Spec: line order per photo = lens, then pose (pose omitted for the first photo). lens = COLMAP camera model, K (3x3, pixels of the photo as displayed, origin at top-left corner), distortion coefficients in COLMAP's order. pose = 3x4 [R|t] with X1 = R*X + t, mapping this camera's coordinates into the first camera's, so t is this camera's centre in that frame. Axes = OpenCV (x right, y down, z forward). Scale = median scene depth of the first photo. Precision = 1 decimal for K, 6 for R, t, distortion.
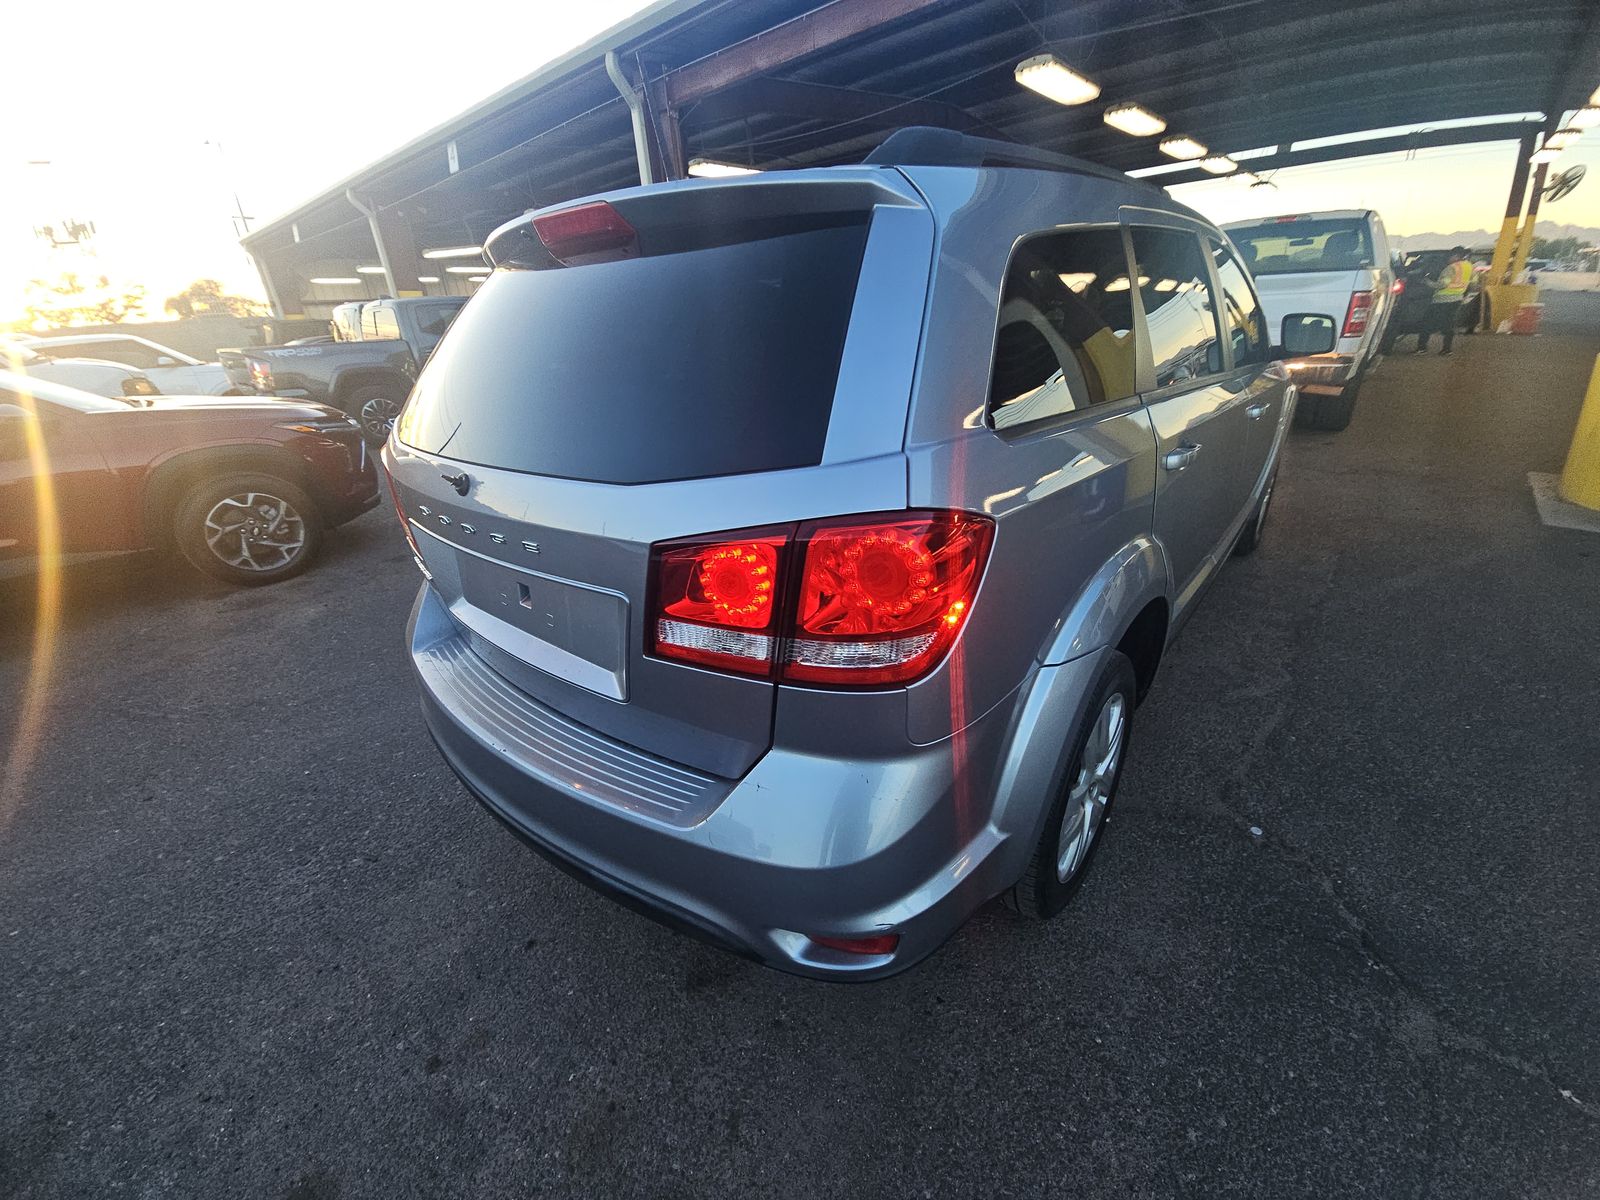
lens RADIAL K [[666.3, 0, 791.8], [0, 666.3, 605.8], [0, 0, 1]] dist [0.006995, -0.010845]
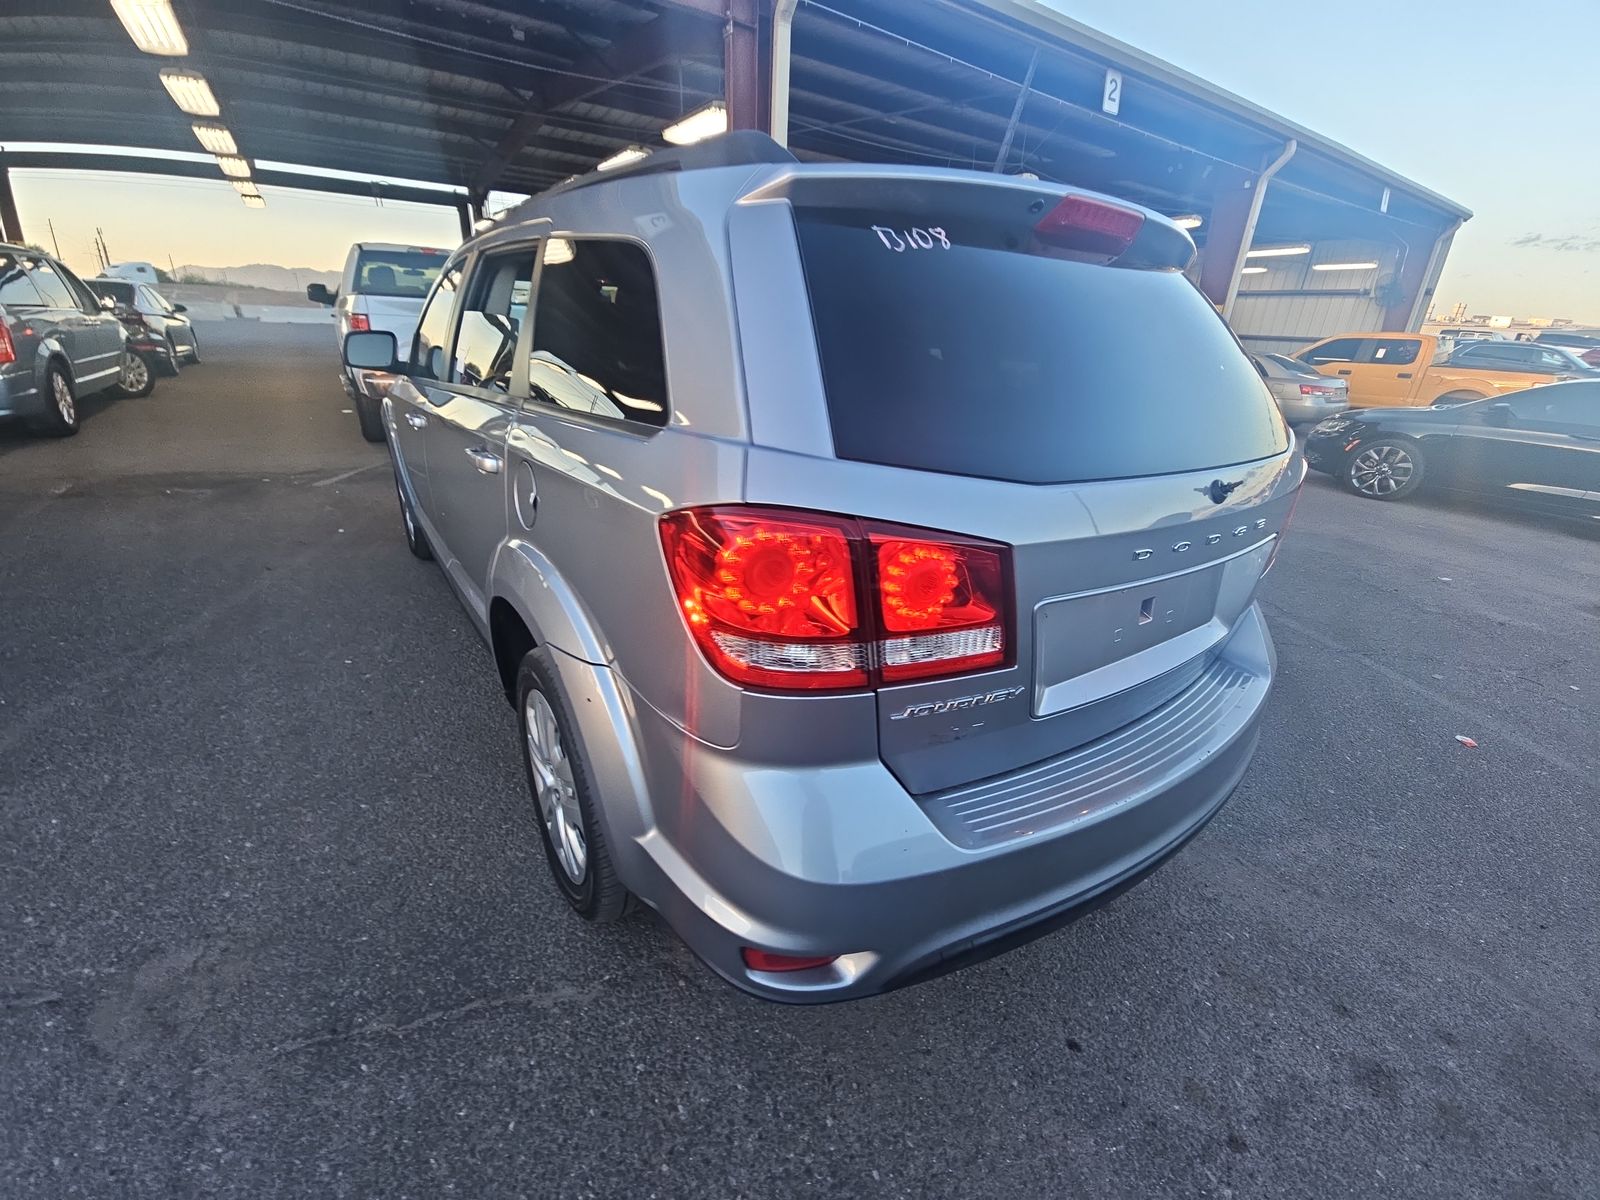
lens RADIAL K [[666.3, 0, 791.8], [0, 666.3, 605.8], [0, 0, 1]] dist [0.006995, -0.010845]
pose [[0.243480, -0.311380, 0.918564, -1.303798], [0.337602, 0.915049, 0.220702, -0.373007], [-0.909254, 0.256372, 0.327919, 1.092196]]
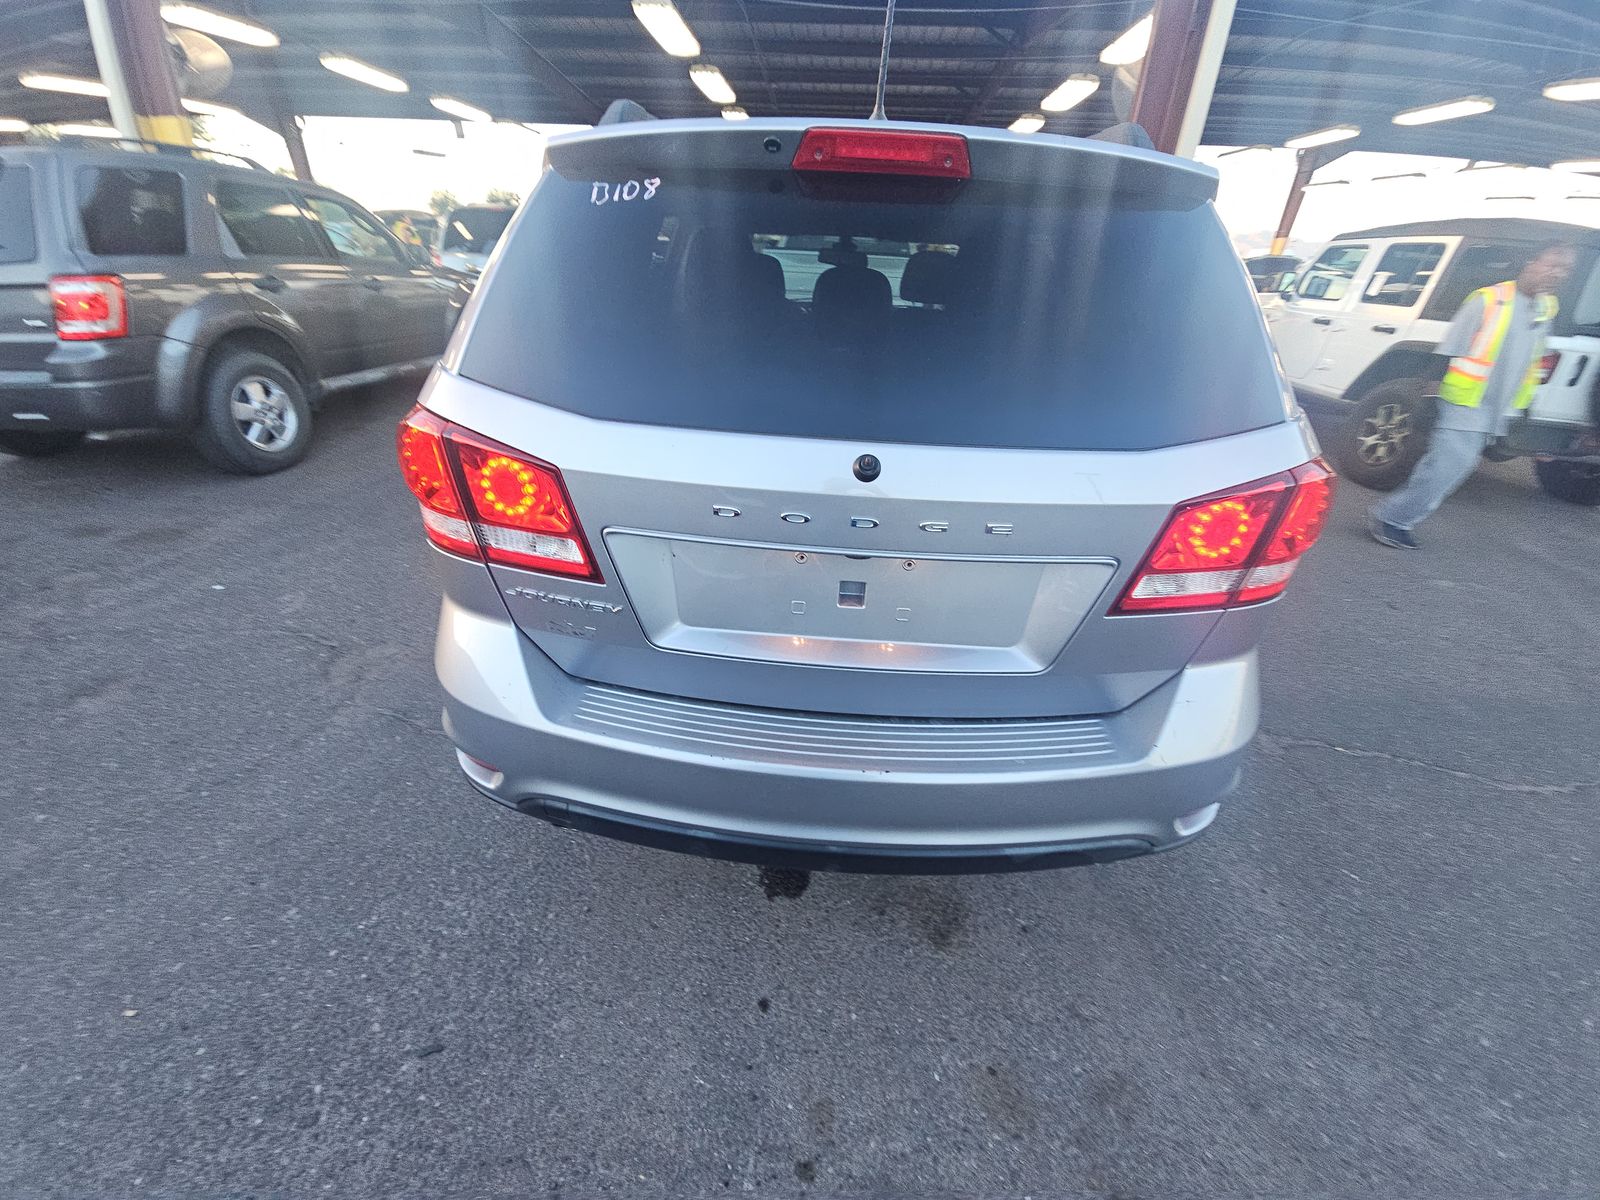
lens RADIAL K [[666.3, 0, 791.8], [0, 666.3, 605.8], [0, 0, 1]] dist [0.006995, -0.010845]
pose [[0.786311, -0.206014, 0.582471, -0.916404], [0.166728, 0.978547, 0.121027, -0.114974], [-0.594909, 0.001949, 0.803791, 0.343124]]
